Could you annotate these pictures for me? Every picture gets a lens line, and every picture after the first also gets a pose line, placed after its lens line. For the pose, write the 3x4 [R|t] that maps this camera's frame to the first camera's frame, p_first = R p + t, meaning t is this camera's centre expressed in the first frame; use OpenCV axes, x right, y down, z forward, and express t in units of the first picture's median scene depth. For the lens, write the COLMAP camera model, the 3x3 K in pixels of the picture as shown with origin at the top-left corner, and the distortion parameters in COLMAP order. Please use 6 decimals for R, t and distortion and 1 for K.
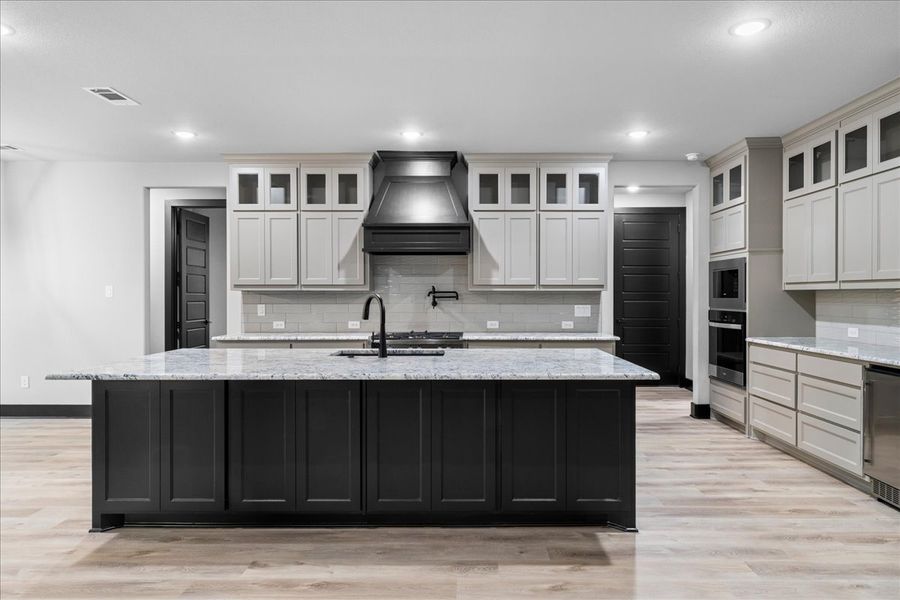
lens RADIAL K [[569.7, 0, 465.7], [0, 569.7, 296.3], [0, 0, 1]] dist [0.011234, -0.000341]
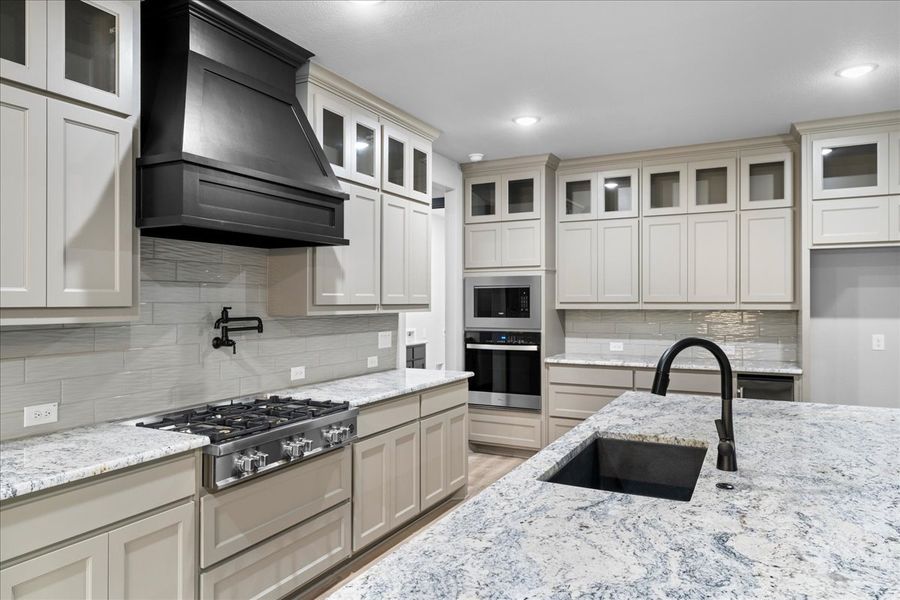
lens RADIAL K [[601.8, 0, 448.3], [0, 601.8, 297.4], [0, 0, 1]] dist [0.011326, 0.002449]
pose [[0.456273, 0.005164, 0.889825, -0.483662], [0.005232, 0.999950, -0.008486, -0.023591], [-0.889824, 0.008527, 0.456224, 0.668627]]
